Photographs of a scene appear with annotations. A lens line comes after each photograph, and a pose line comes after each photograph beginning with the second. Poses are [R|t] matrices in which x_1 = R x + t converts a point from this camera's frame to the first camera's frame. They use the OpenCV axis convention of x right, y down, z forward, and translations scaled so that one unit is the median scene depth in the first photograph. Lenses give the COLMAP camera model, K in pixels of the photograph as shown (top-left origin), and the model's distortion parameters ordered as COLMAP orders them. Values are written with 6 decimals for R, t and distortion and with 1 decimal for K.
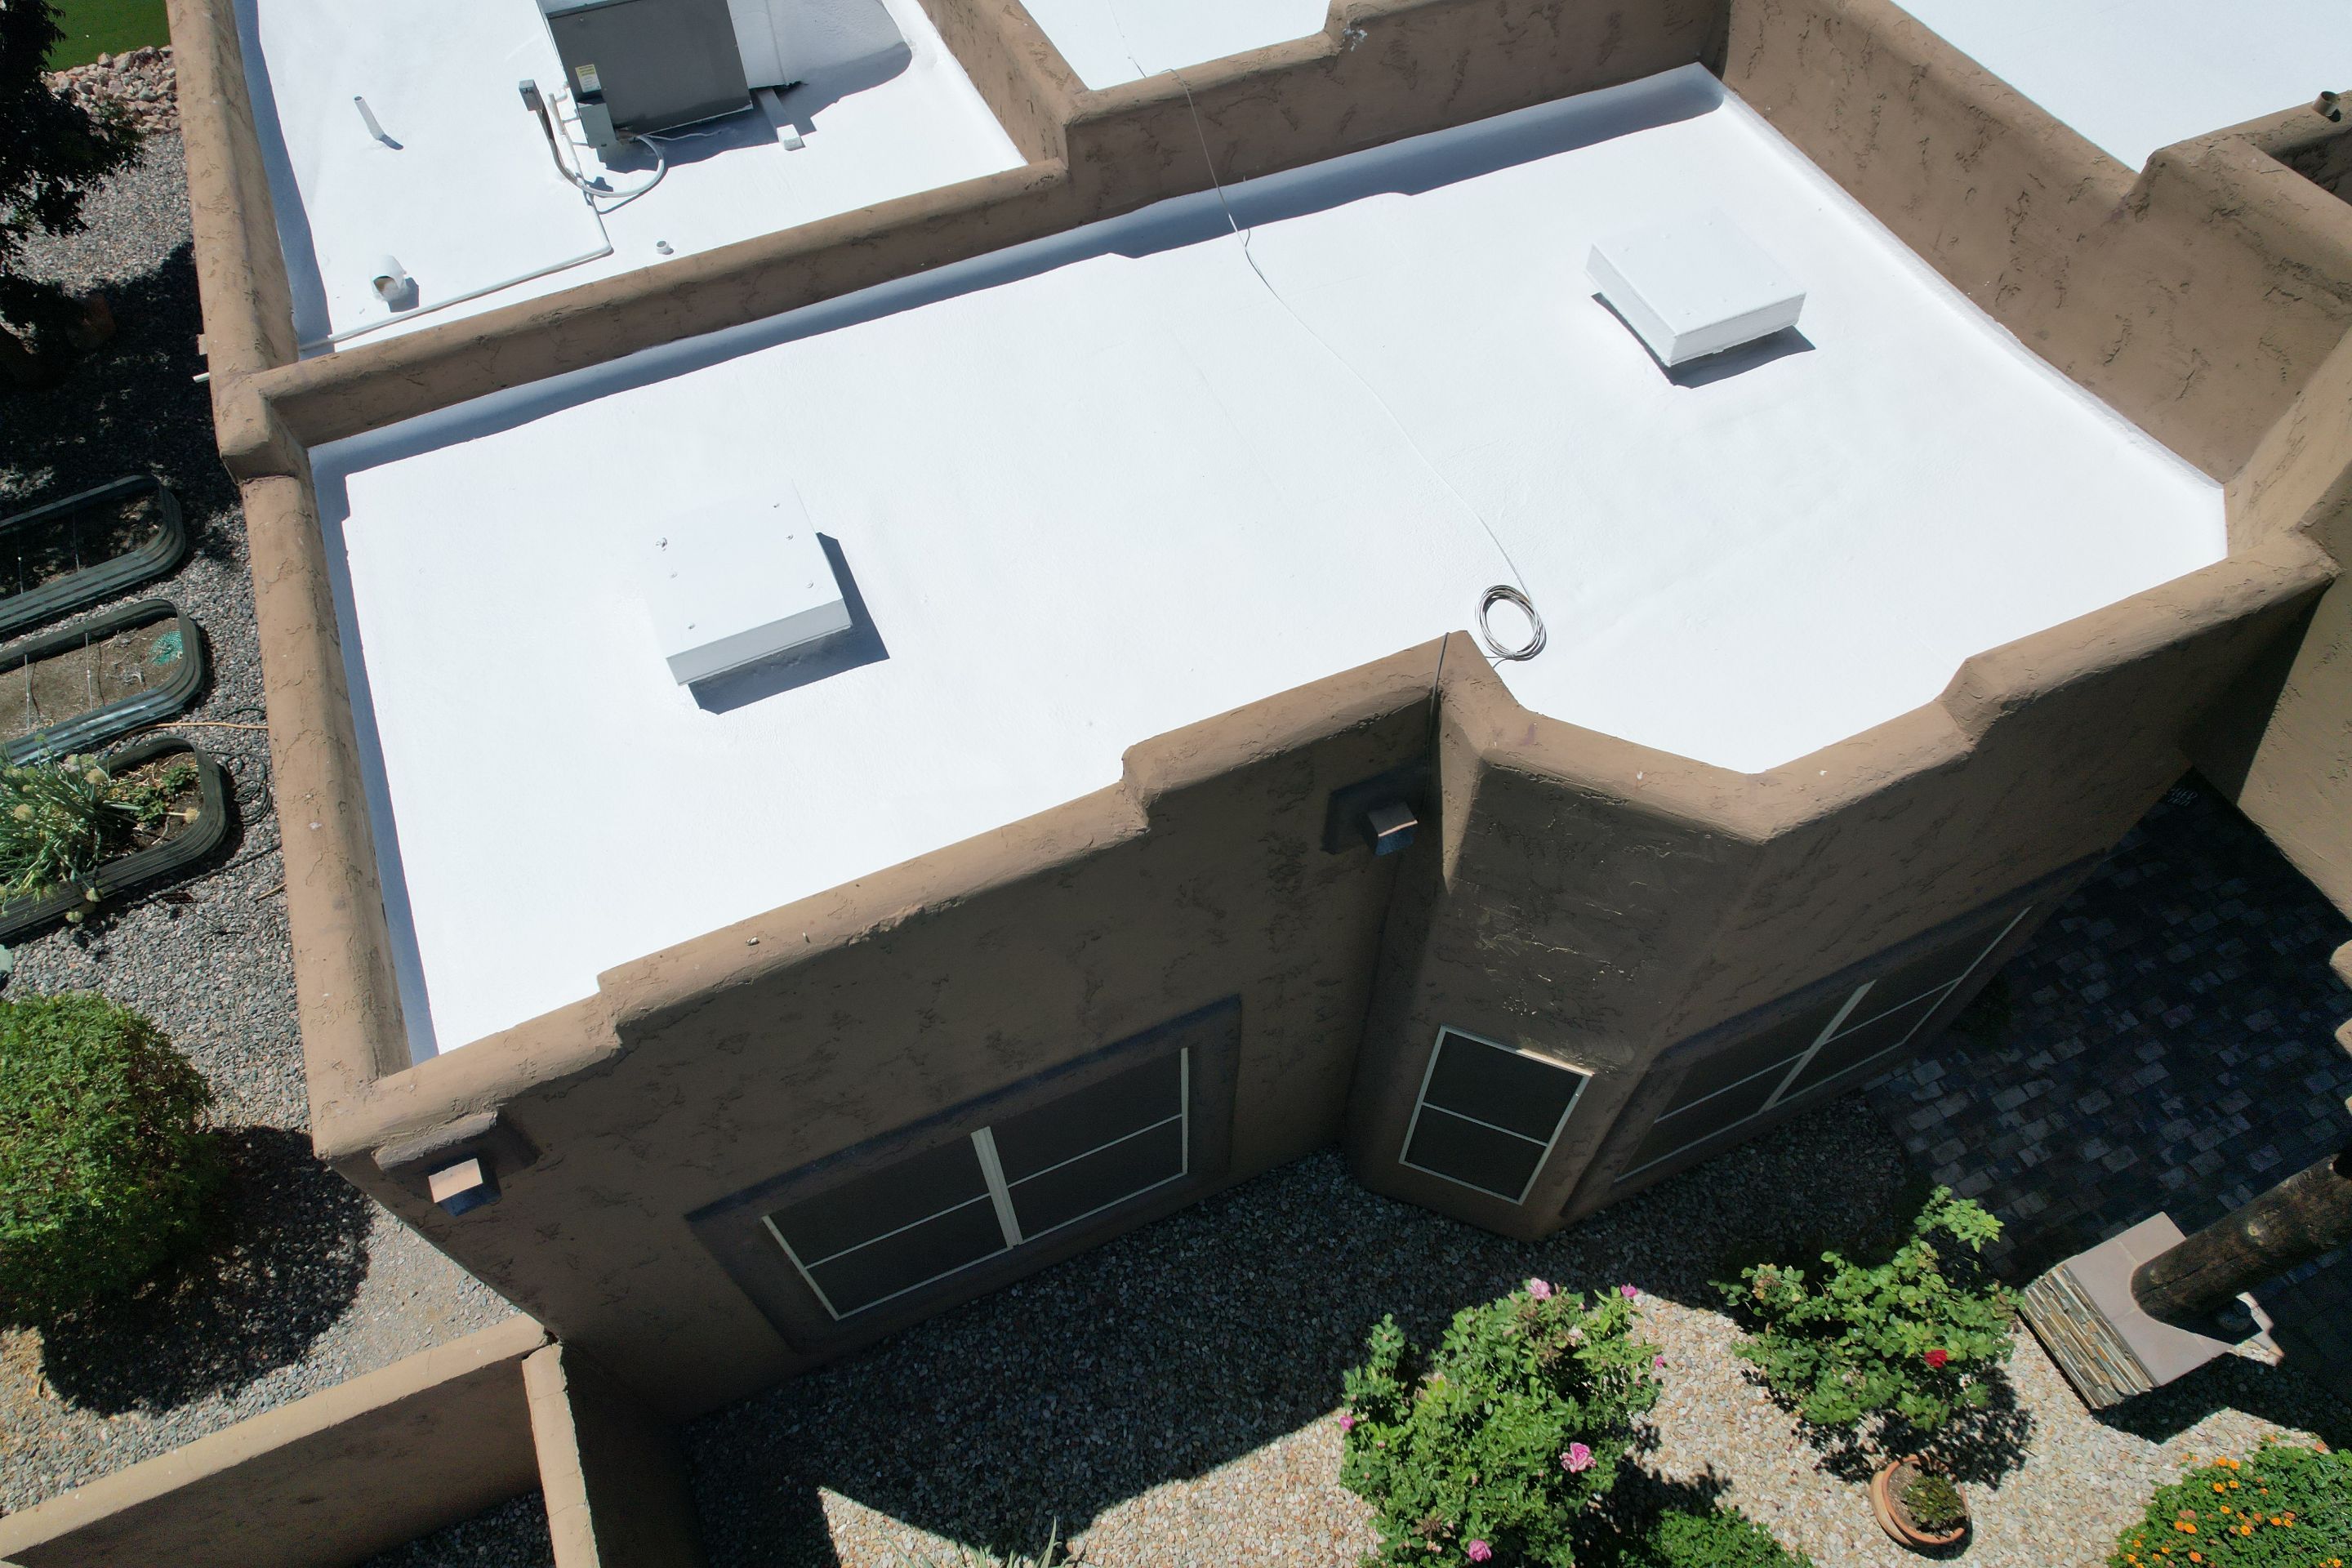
lens RADIAL K [[1527.3, 0, 1174.7], [0, 1527.3, 788.0], [0, 0, 1]] dist [-0.069698, 0.069108]
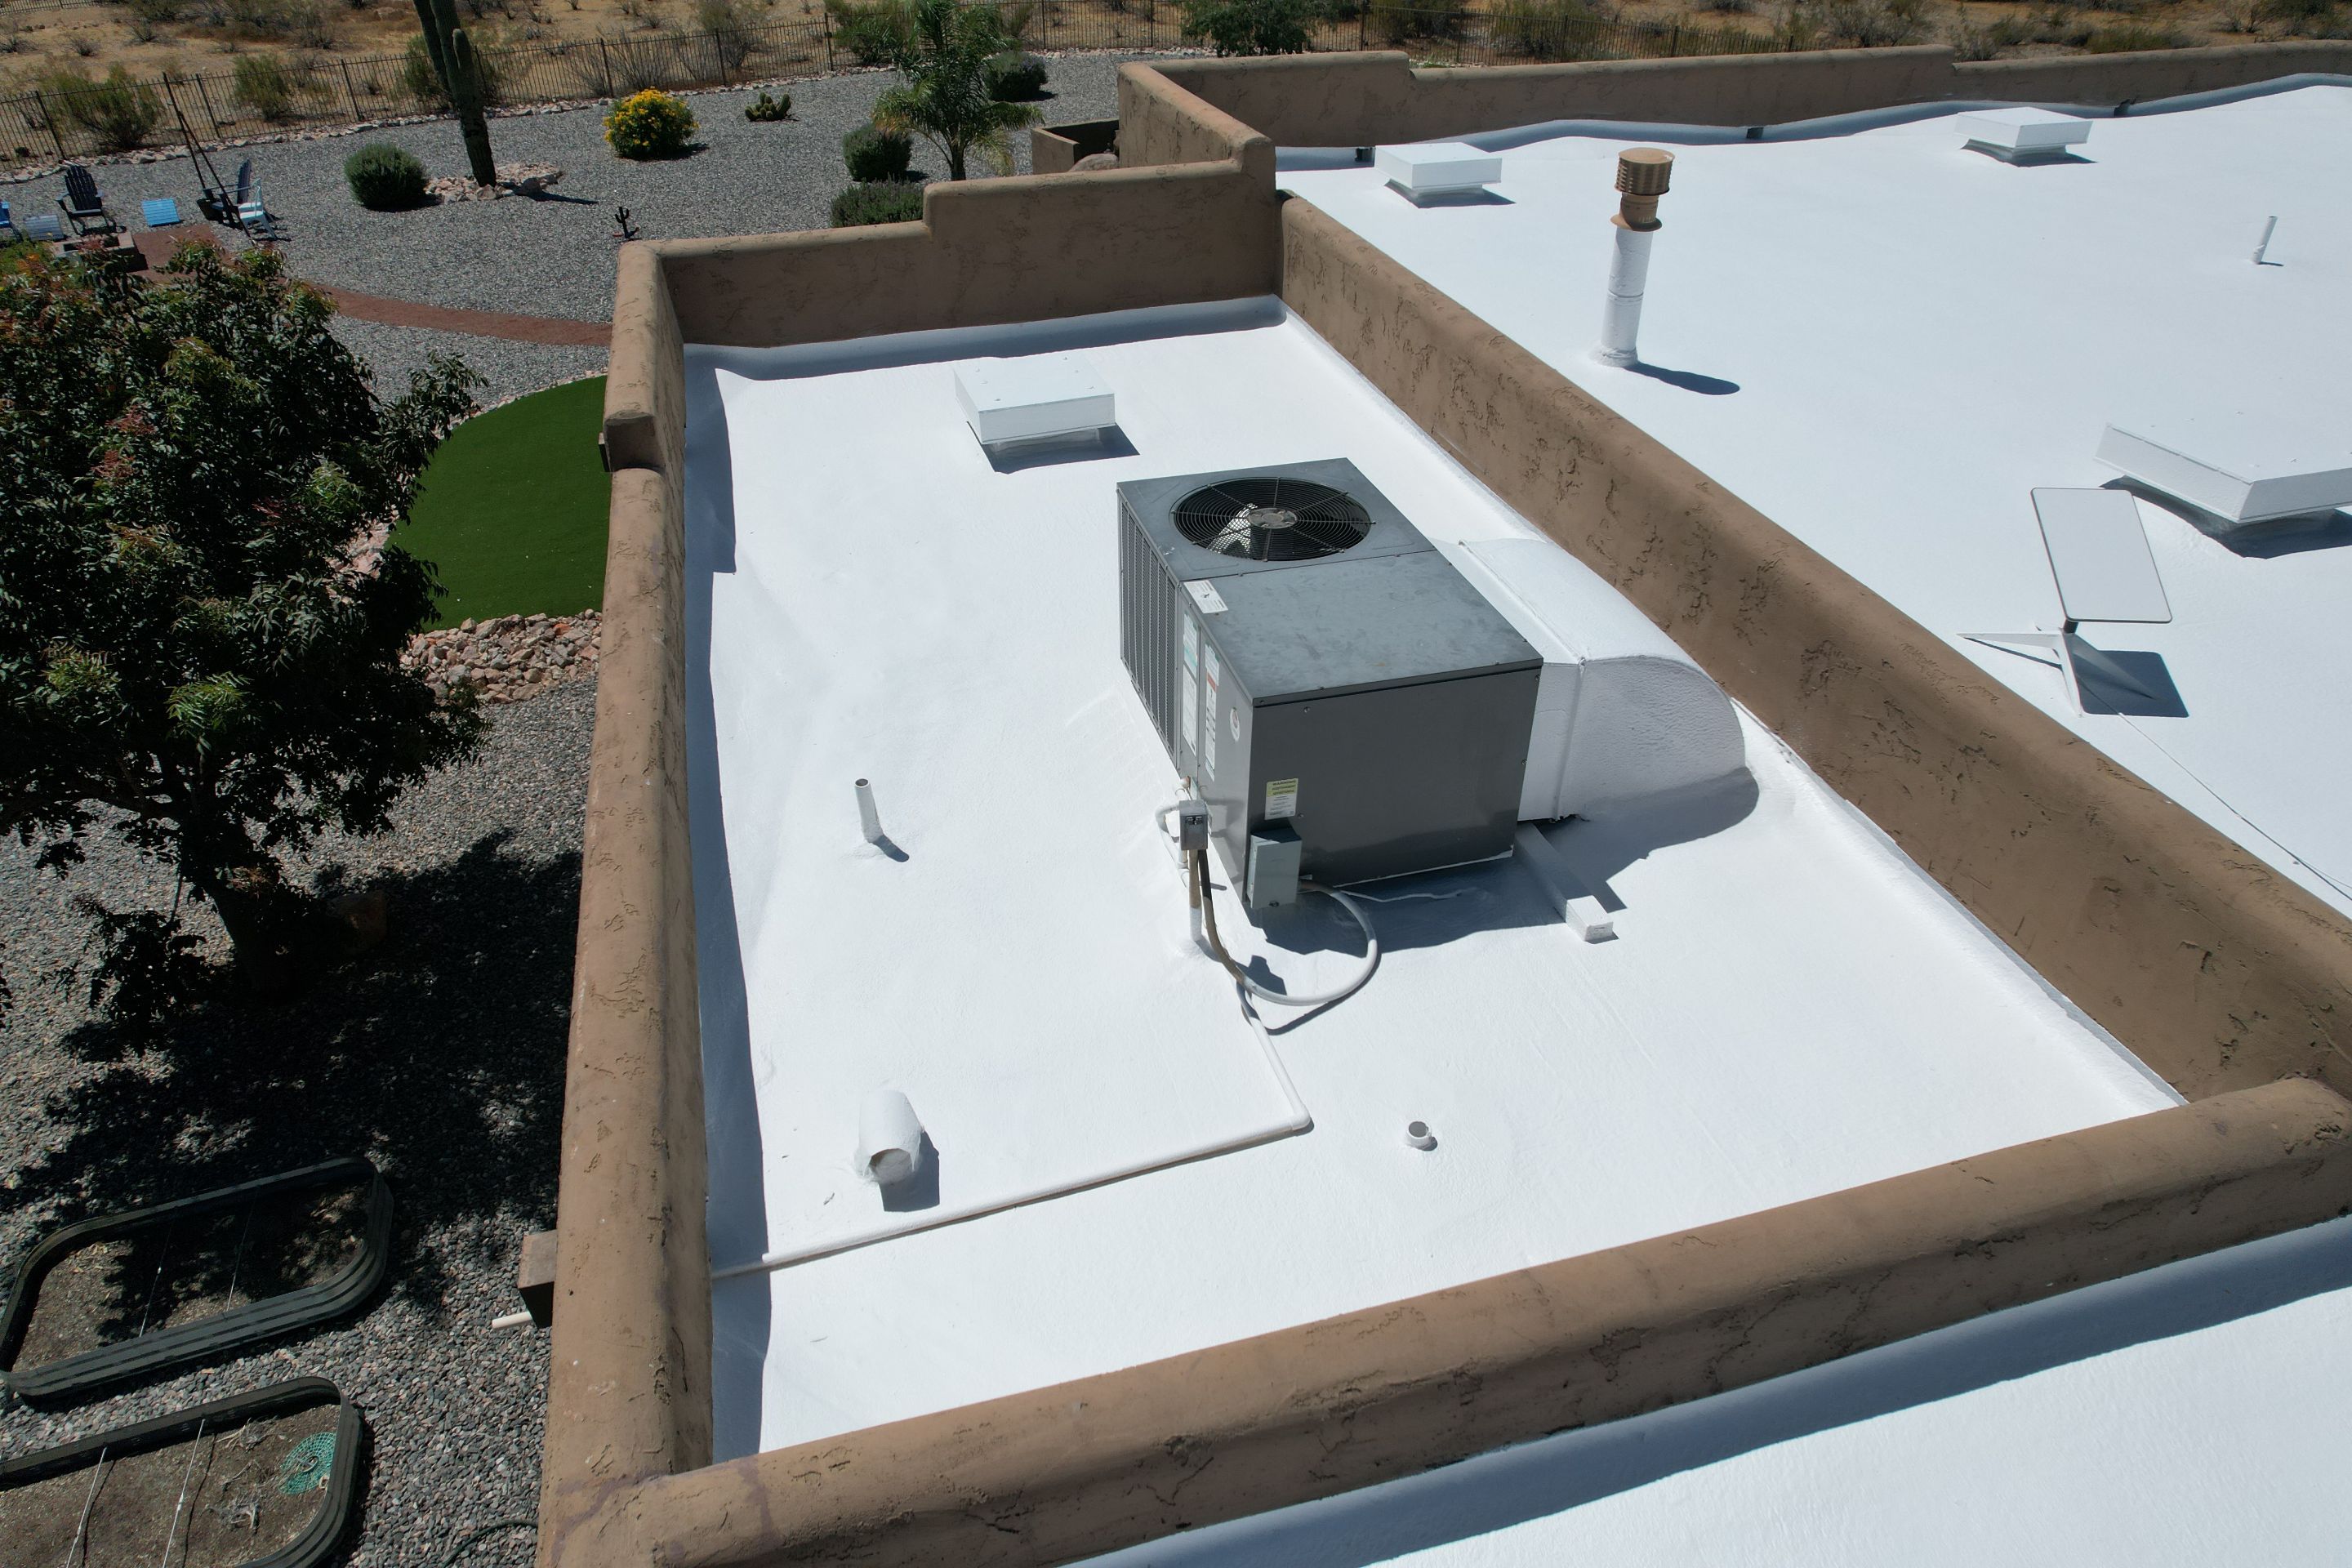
lens RADIAL K [[1527.3, 0, 1176.5], [0, 1527.3, 783.5], [0, 0, 1]] dist [-0.069698, 0.069108]
pose [[0.989356, 0.088472, -0.115531, -0.263012], [-0.123670, 0.929614, -0.347165, -0.198282], [0.076685, 0.357757, 0.930661, 0.333896]]
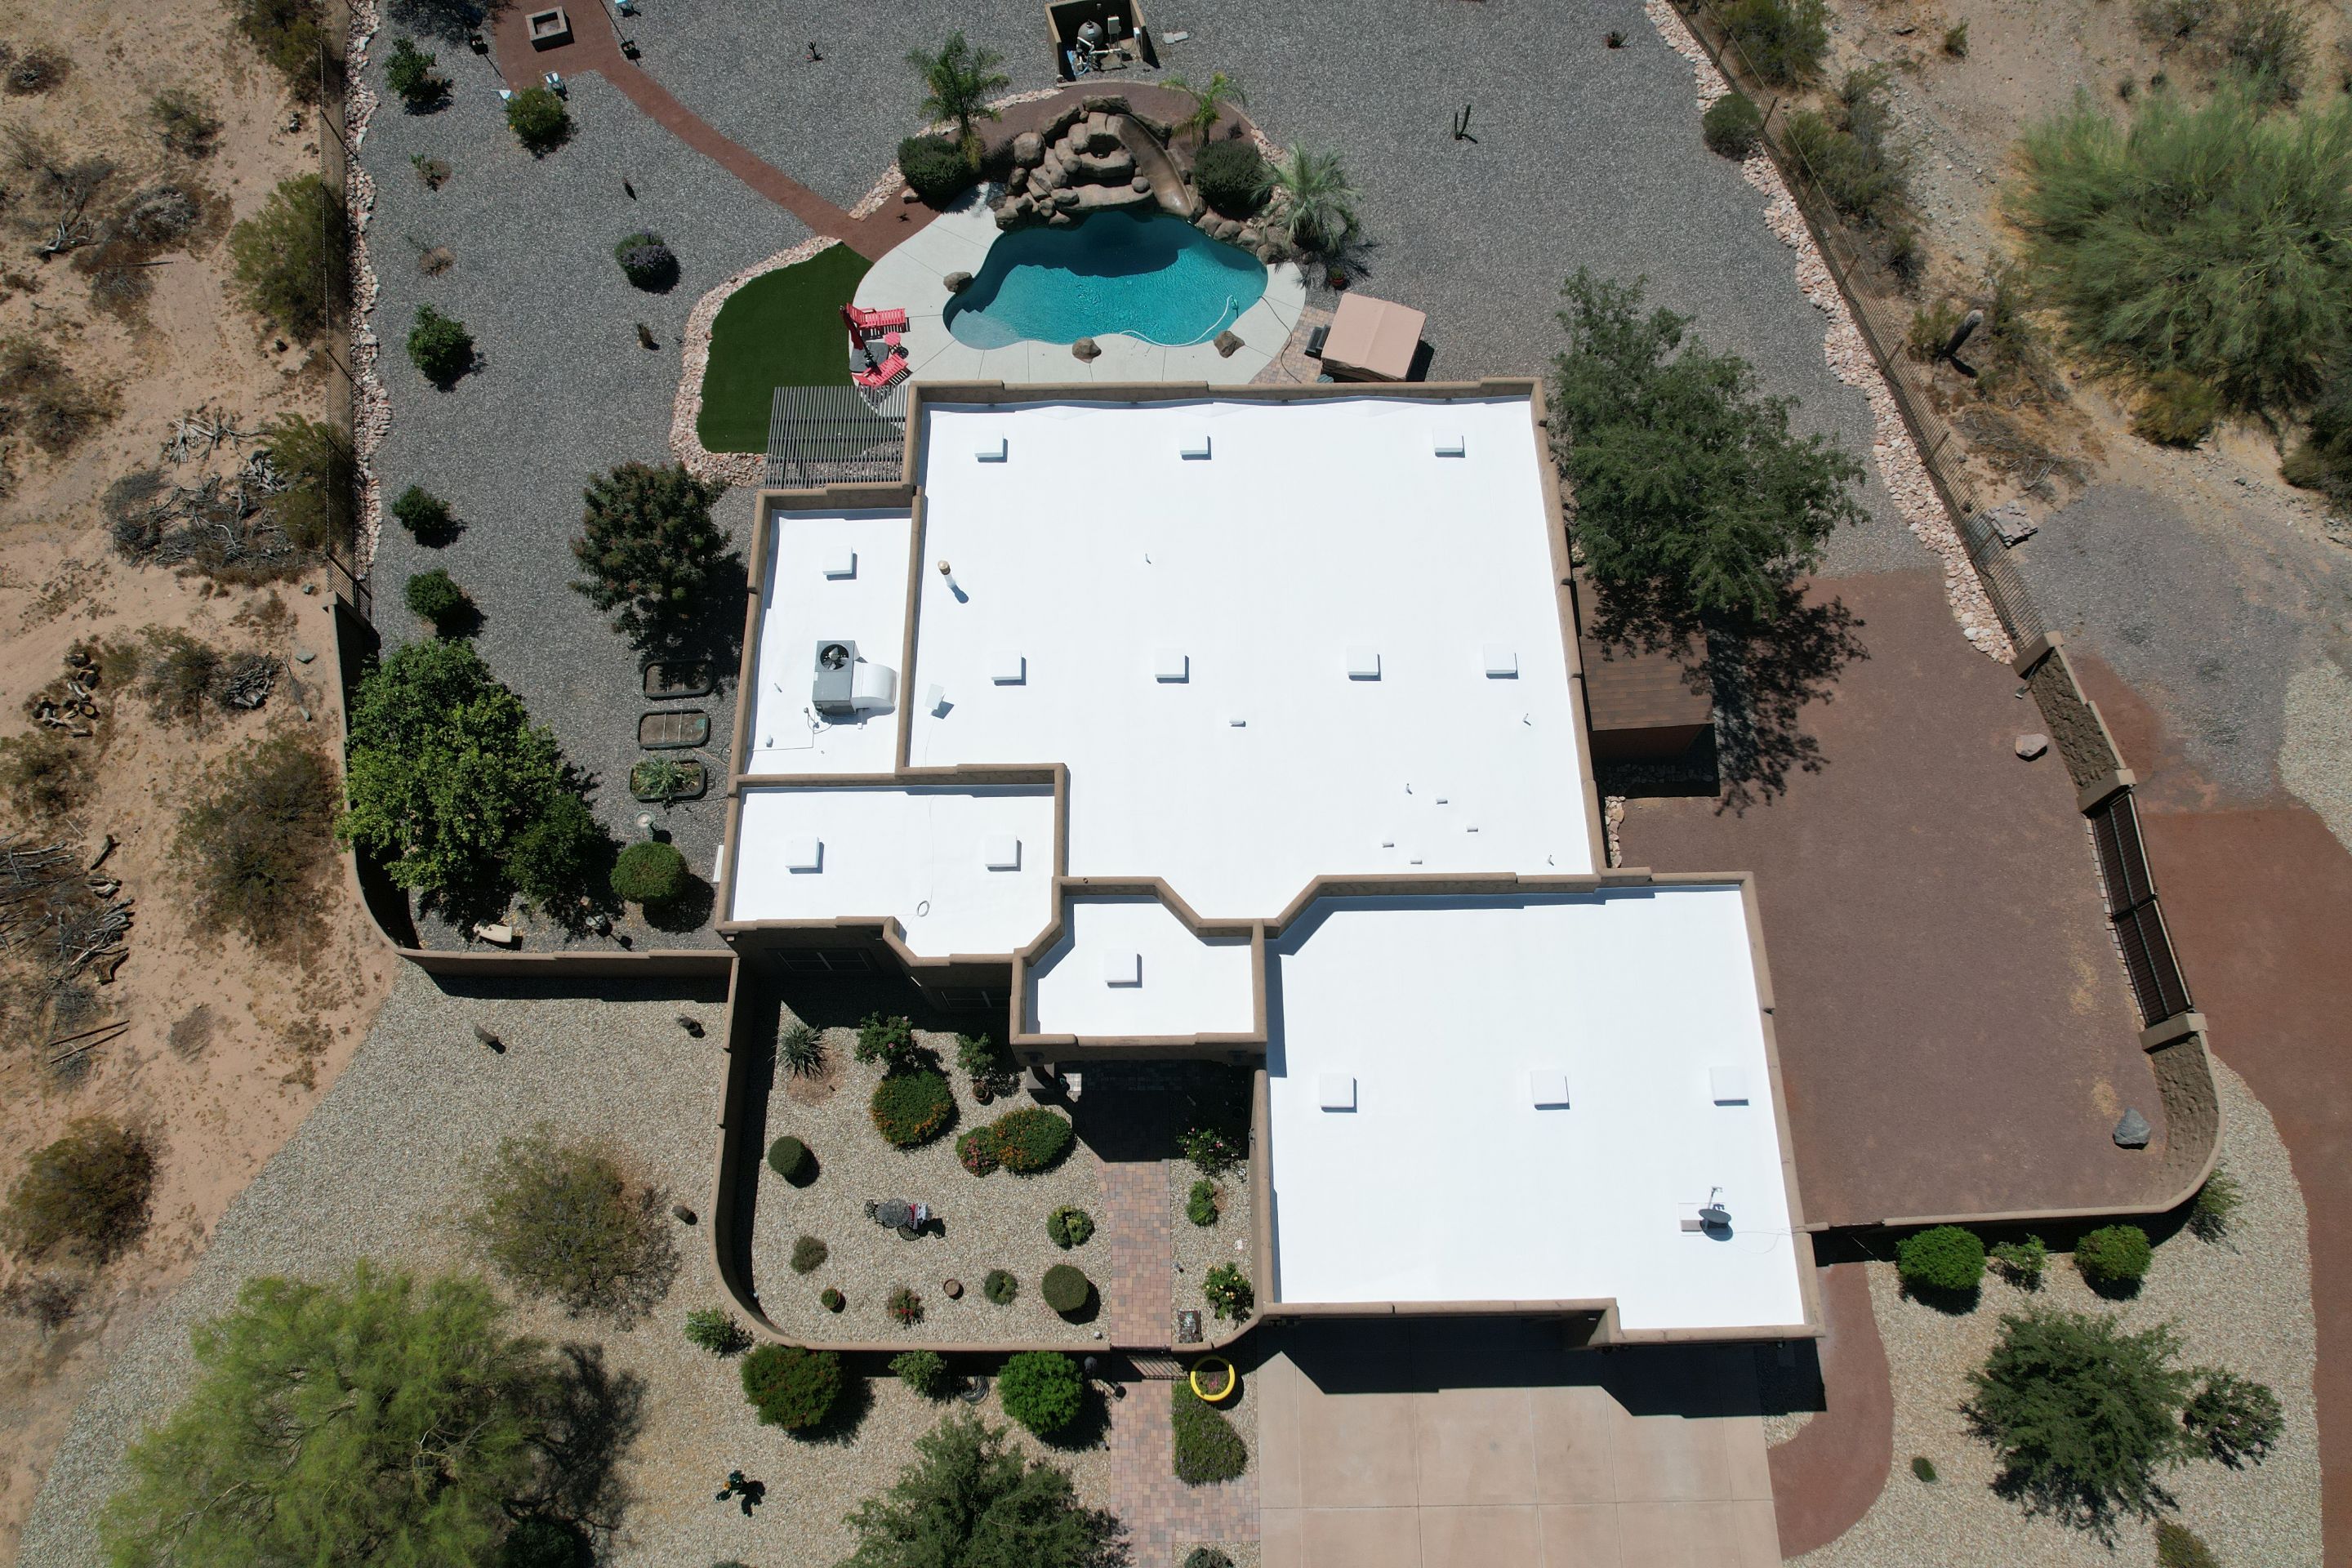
lens RADIAL K [[1527.3, 0, 1176.0], [0, 1527.3, 790.7], [0, 0, 1]] dist [-0.069698, 0.069108]
pose [[0.920291, 0.362970, -0.146004, 0.993478], [-0.326534, 0.918166, 0.224383, -1.181259], [0.215501, -0.158822, 0.963501, -2.356908]]
